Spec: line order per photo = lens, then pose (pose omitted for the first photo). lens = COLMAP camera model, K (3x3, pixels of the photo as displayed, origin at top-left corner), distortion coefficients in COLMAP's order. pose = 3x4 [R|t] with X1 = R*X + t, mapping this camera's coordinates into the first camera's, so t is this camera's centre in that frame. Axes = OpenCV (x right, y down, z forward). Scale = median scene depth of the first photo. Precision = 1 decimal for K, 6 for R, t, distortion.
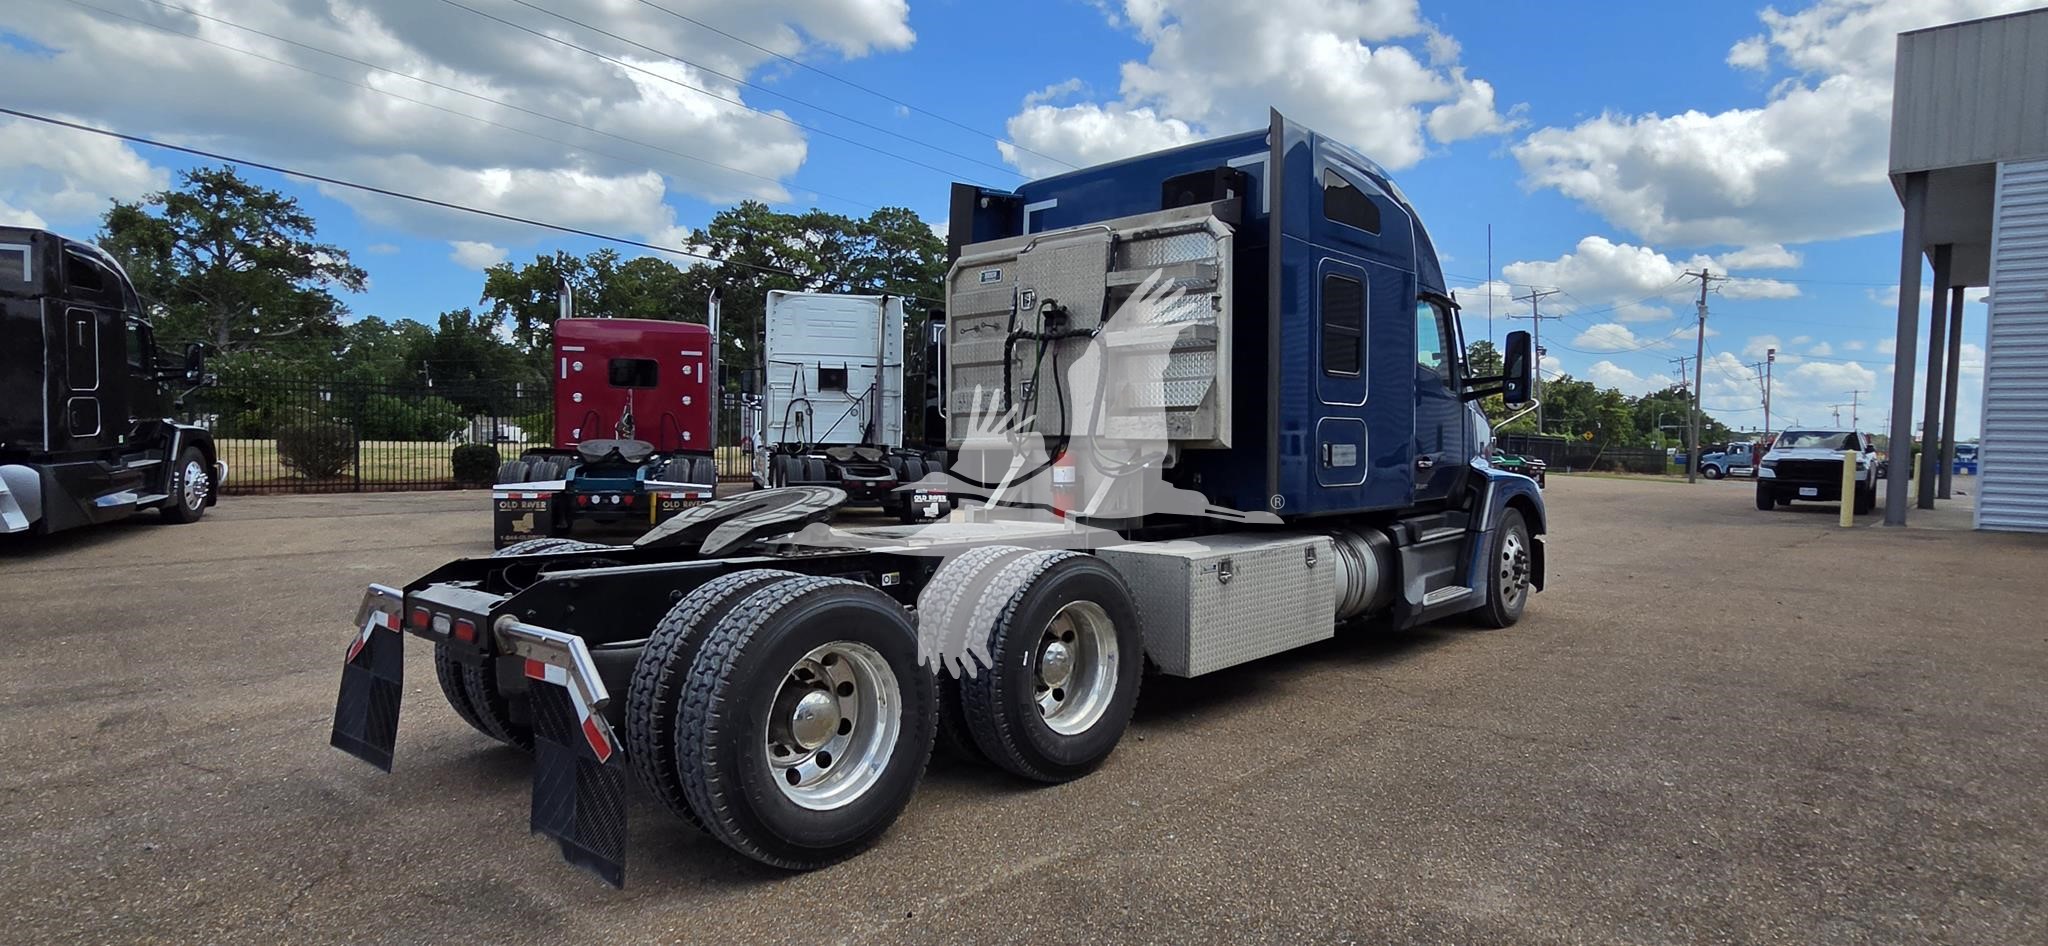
lens RADIAL K [[1047.1, 0, 1014.9], [0, 1047.1, 525.5], [0, 0, 1]] dist [0.032185, -0.000075]
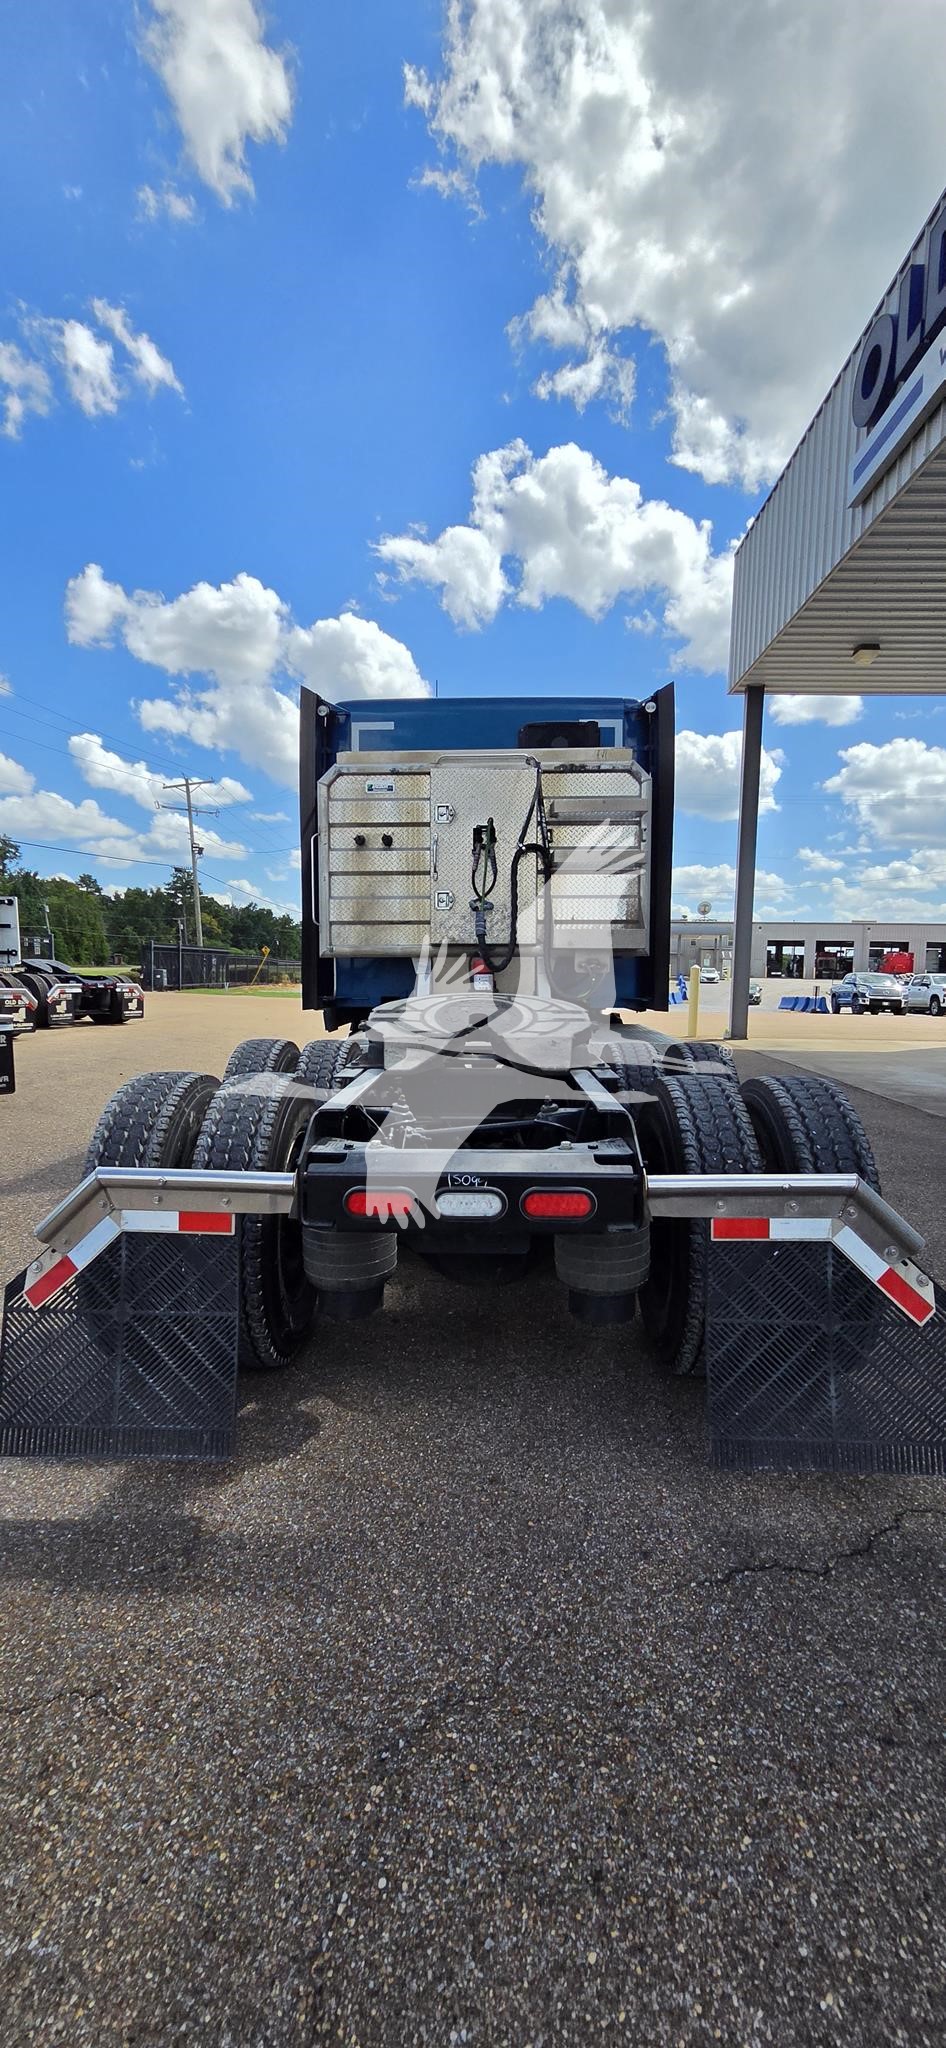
lens RADIAL K [[842.9, 0, 434.2], [0, 842.9, 1049.6], [0, 0, 1]] dist [0.003364, 0.000160]
pose [[0.780174, -0.068945, 0.621752, -0.586639], [0.053706, 0.997620, 0.043235, -0.021185], [-0.623253, -0.000339, 0.782020, 0.385663]]
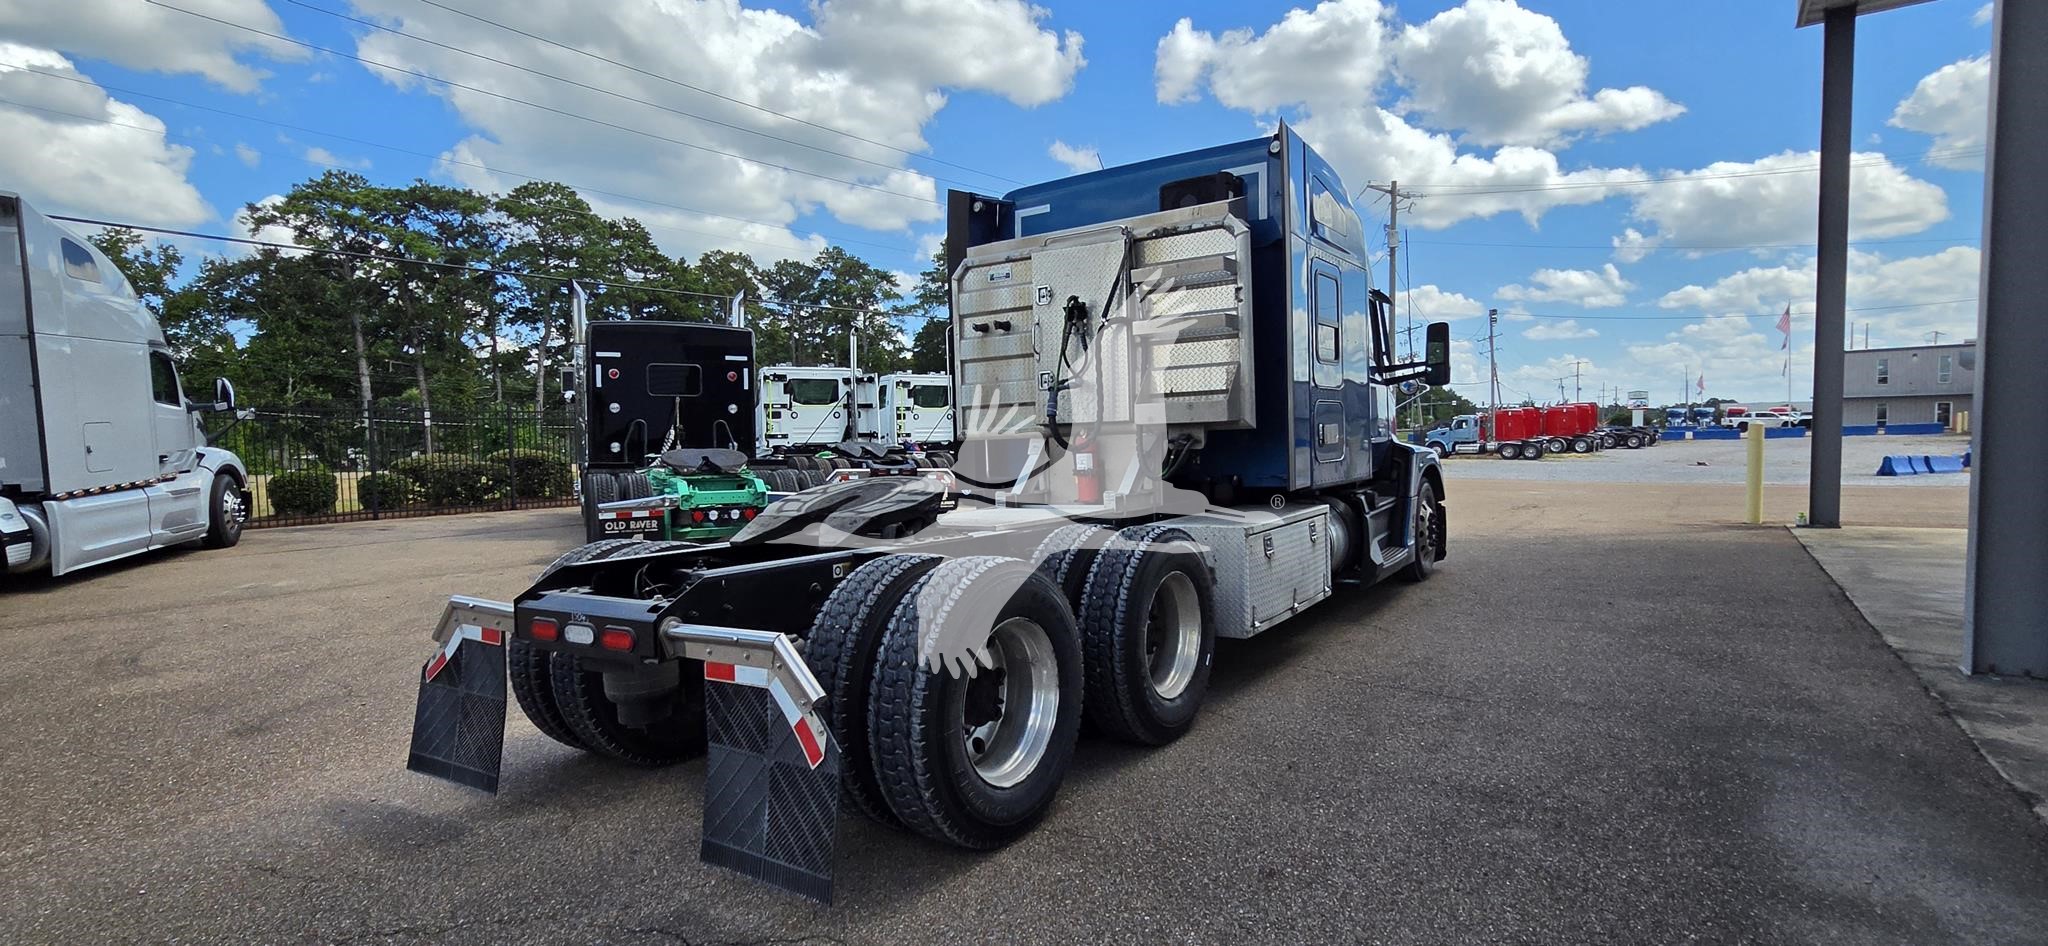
lens RADIAL K [[959.3, 0, 1029.4], [0, 959.3, 505.1], [0, 0, 1]] dist [-0.009266, -0.000373]
pose [[0.990136, -0.049613, 0.131034, -0.156054], [0.051388, 0.998627, -0.010196, 0.004332], [-0.130348, 0.016829, 0.991325, 0.054029]]
